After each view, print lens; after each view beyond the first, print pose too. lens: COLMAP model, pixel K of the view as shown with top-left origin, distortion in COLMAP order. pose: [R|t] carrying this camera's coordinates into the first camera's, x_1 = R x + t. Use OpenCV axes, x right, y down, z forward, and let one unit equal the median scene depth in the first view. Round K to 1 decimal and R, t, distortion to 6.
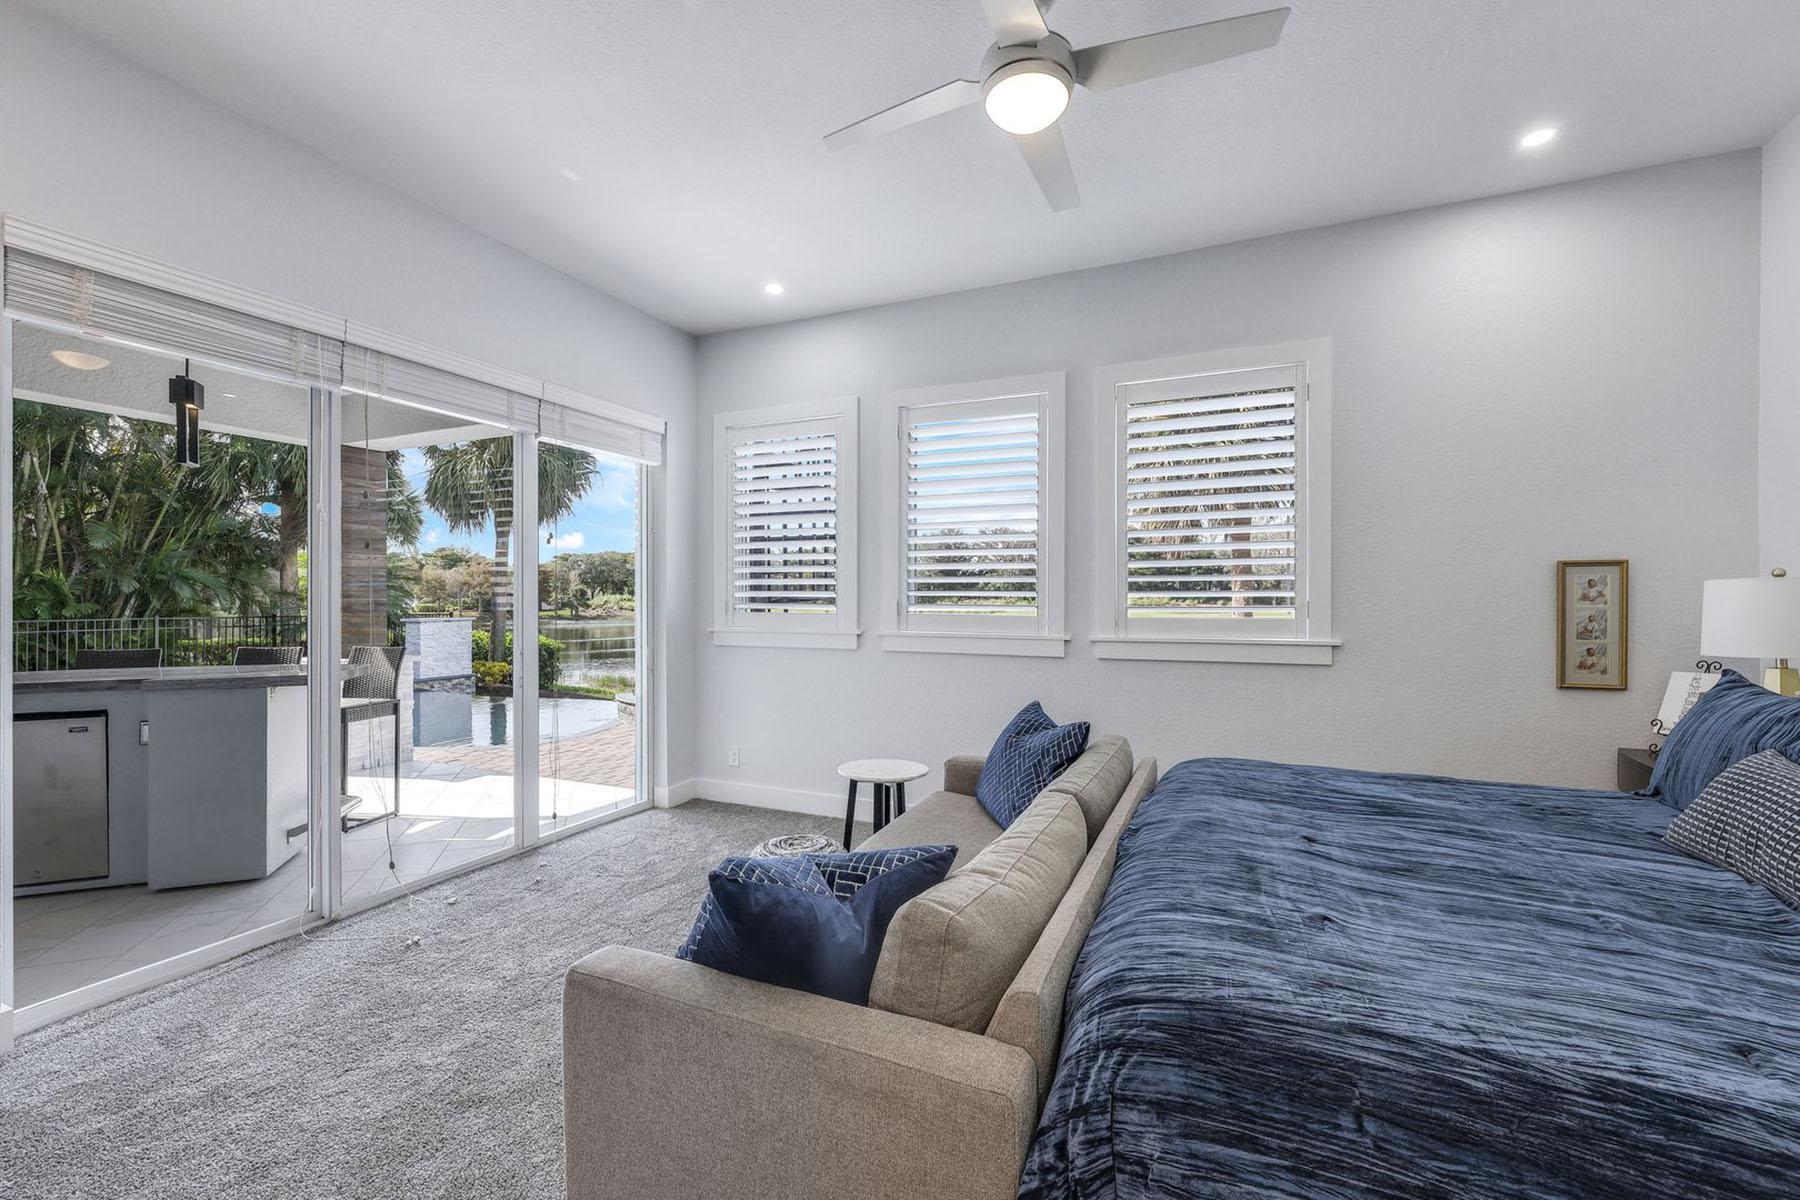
lens RADIAL K [[740.8, 0, 902.5], [0, 740.8, 609.3], [0, 0, 1]] dist [-0.000288, 0.000191]
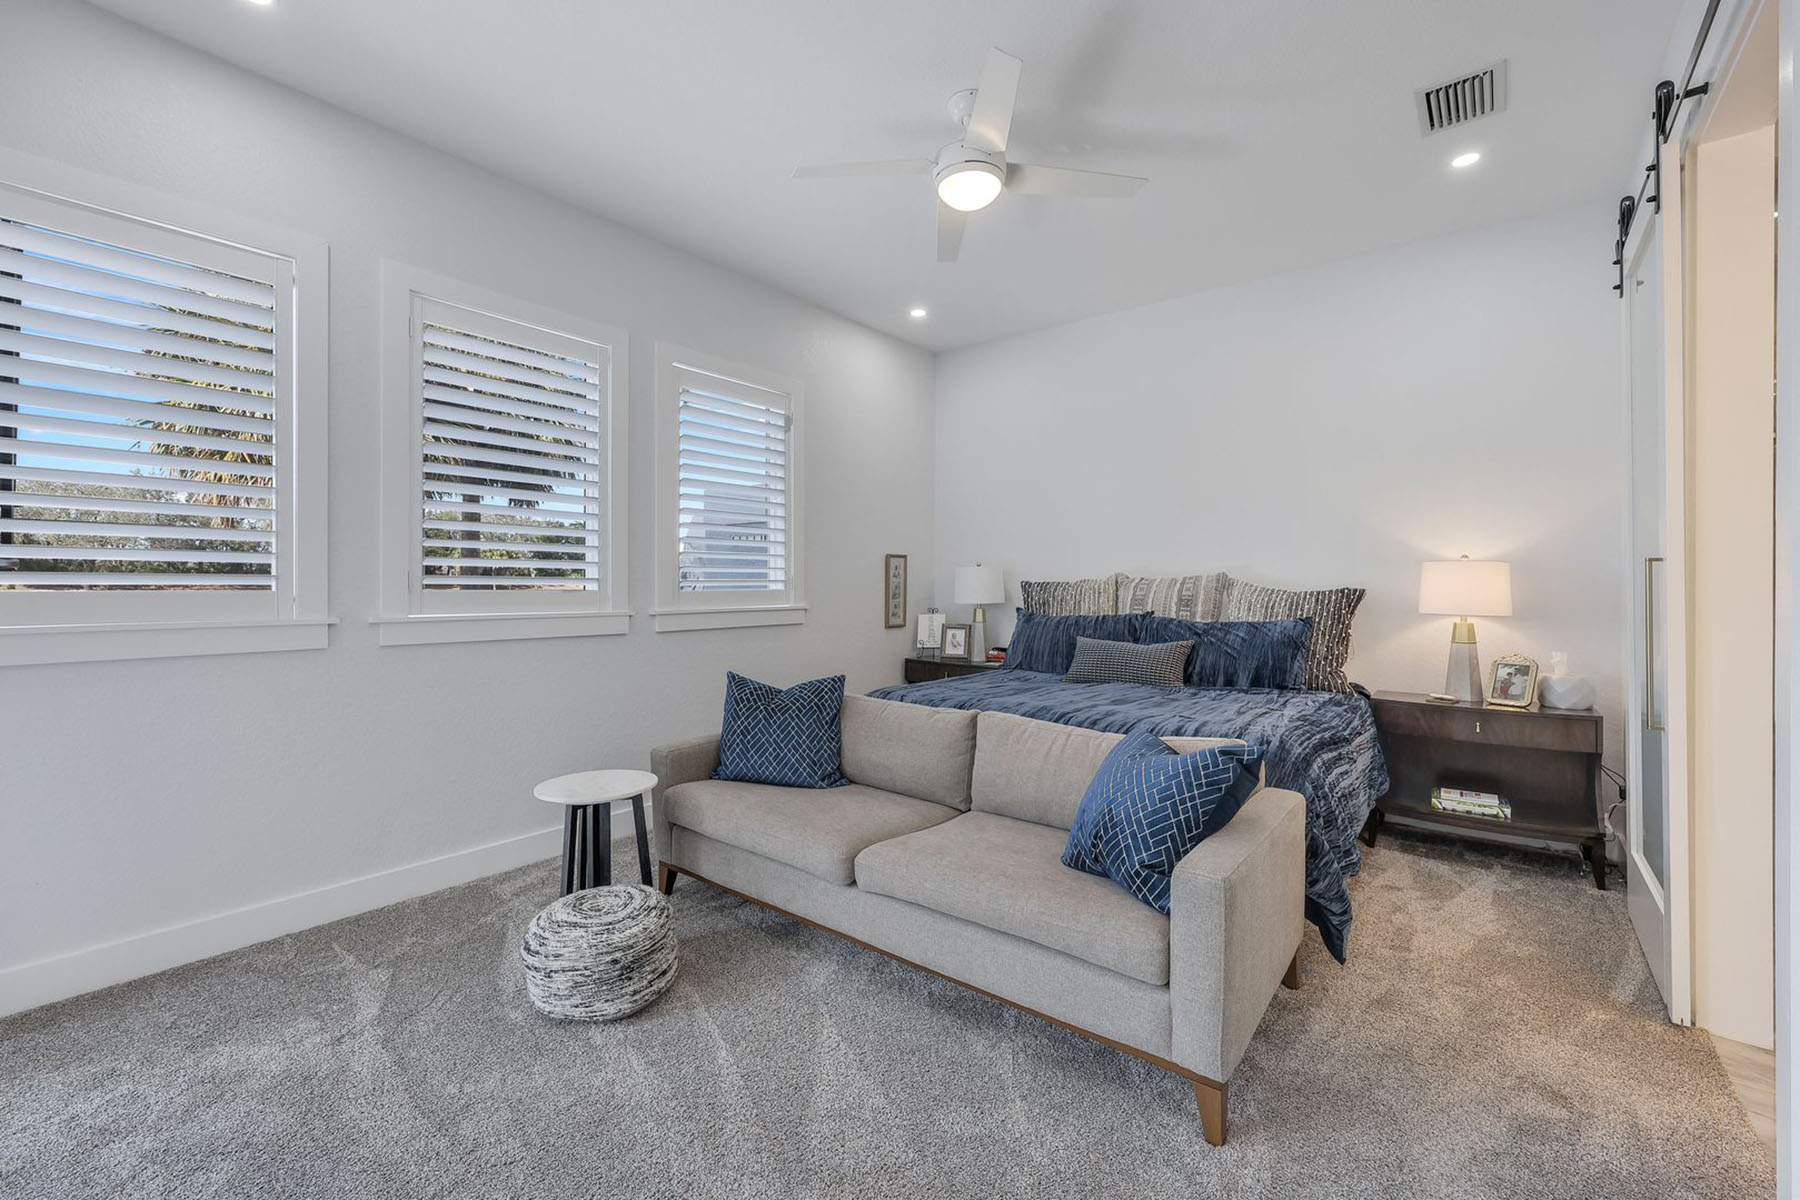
lens RADIAL K [[740.8, 0, 901.6], [0, 740.8, 582.5], [0, 0, 1]] dist [-0.000288, 0.000191]
pose [[0.296126, -0.003945, 0.955141, -0.733849], [0.005704, 0.999981, 0.002362, -0.002466], [-0.955132, 0.004749, 0.296143, 0.460188]]
